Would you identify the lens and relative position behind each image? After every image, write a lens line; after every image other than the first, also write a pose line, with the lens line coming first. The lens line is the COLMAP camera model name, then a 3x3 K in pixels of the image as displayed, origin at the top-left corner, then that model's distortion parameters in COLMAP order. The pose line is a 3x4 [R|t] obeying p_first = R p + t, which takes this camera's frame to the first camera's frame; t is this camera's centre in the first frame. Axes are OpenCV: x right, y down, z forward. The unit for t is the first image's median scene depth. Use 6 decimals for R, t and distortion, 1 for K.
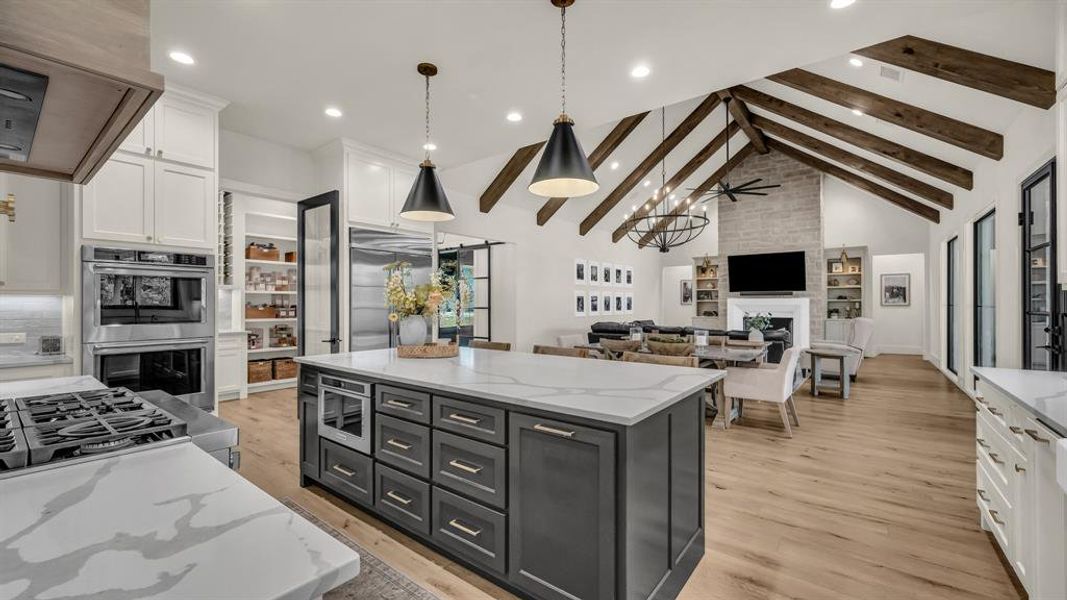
lens RADIAL K [[414.7, 0, 535.3], [0, 414.7, 304.2], [0, 0, 1]] dist [-0.001450, -0.000069]
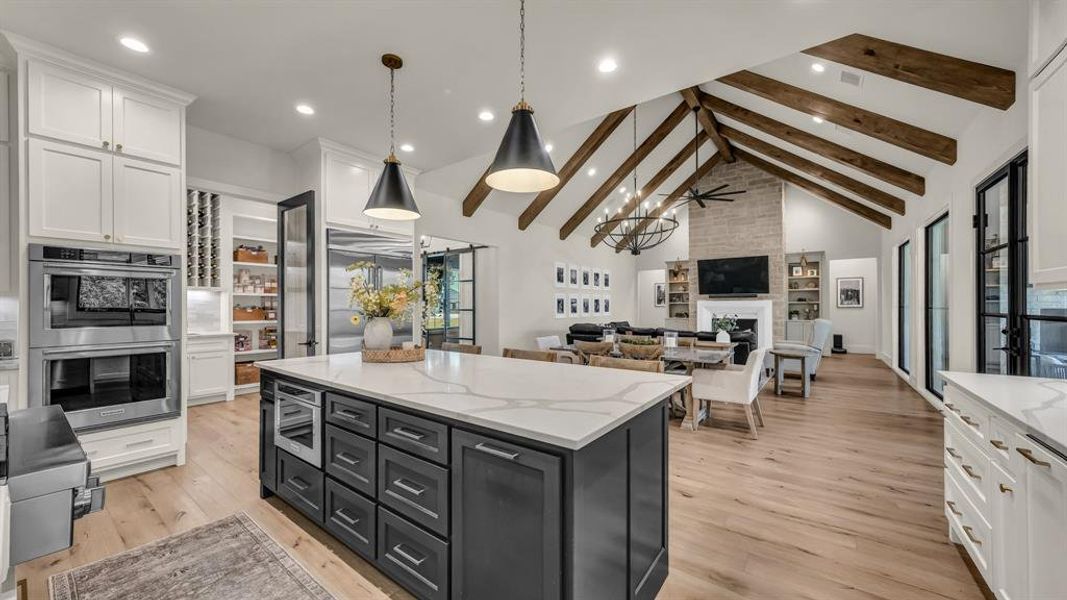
lens RADIAL K [[437.1, 0, 530.1], [0, 437.1, 305.9], [0, 0, 1]] dist [-0.006184, -0.000036]
pose [[0.997269, -0.000149, 0.073855, -0.033200], [0.000189, 1.000000, -0.000546, -0.000200], [-0.073855, 0.000559, 0.997269, -0.058050]]
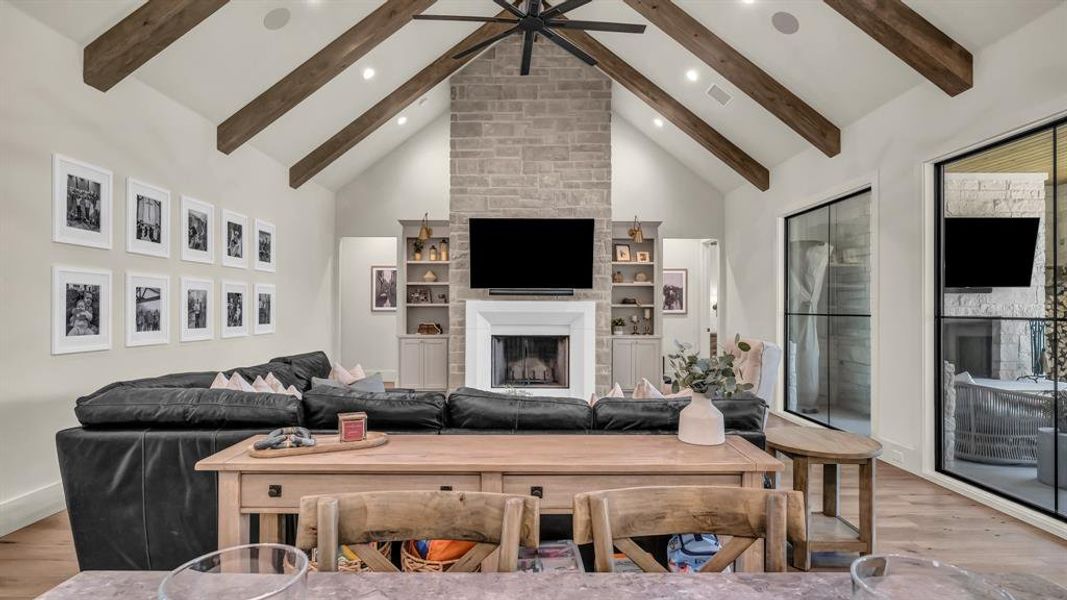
lens RADIAL K [[641.7, 0, 561.1], [0, 641.7, 304.5], [0, 0, 1]] dist [0.000911, 0.000494]
pose [[0.798748, 0.009115, 0.601597, 0.072823], [-0.003242, 0.999936, -0.010846, -0.000322], [-0.601657, 0.006713, 0.798726, 0.288902]]
